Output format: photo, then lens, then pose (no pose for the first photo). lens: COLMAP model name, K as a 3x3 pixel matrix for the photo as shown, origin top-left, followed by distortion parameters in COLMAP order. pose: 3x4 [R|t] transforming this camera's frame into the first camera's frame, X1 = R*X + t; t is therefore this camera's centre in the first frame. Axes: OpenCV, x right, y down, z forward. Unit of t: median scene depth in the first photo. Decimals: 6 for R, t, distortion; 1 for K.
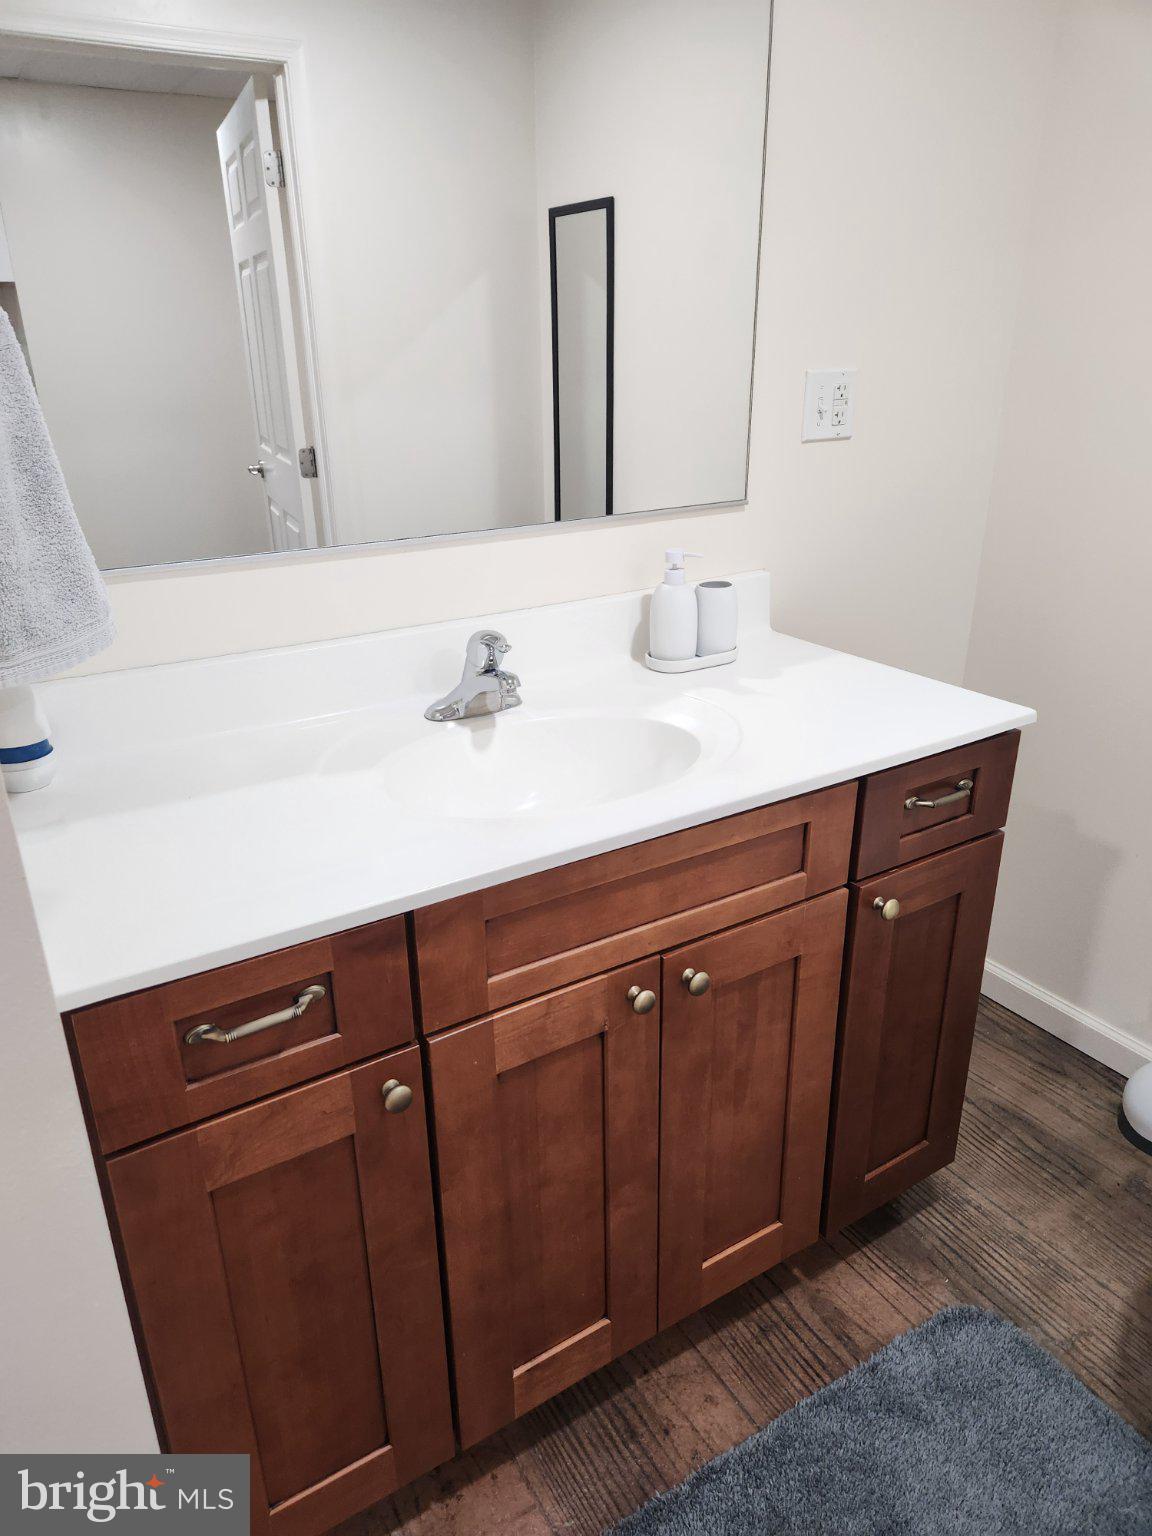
lens RADIAL K [[1033.1, 0, 568.7], [0, 1033.1, 765.4], [0, 0, 1]] dist [0.052460, -0.020922]
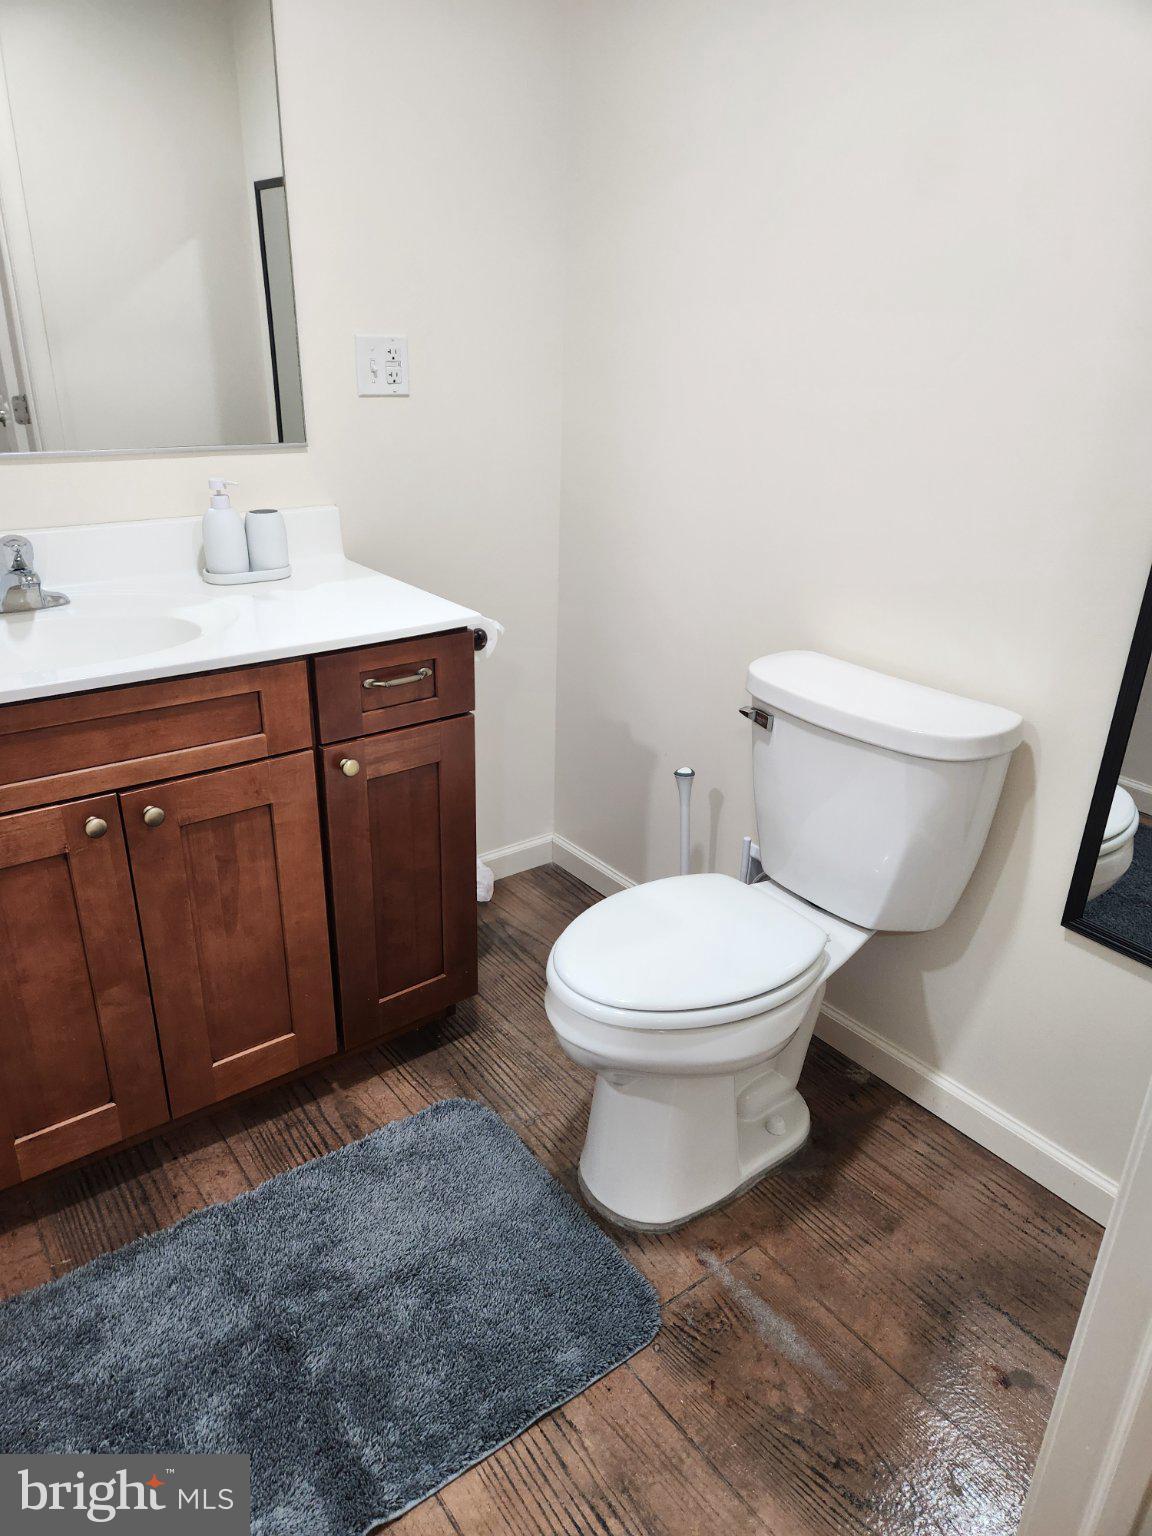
lens RADIAL K [[1033.1, 0, 583.5], [0, 1033.1, 769.1], [0, 0, 1]] dist [0.052460, -0.020922]
pose [[0.994538, 0.000354, 0.104379, 0.434365], [-0.002093, 0.999861, 0.016549, 0.112598], [-0.104358, -0.016677, 0.994400, -0.254437]]
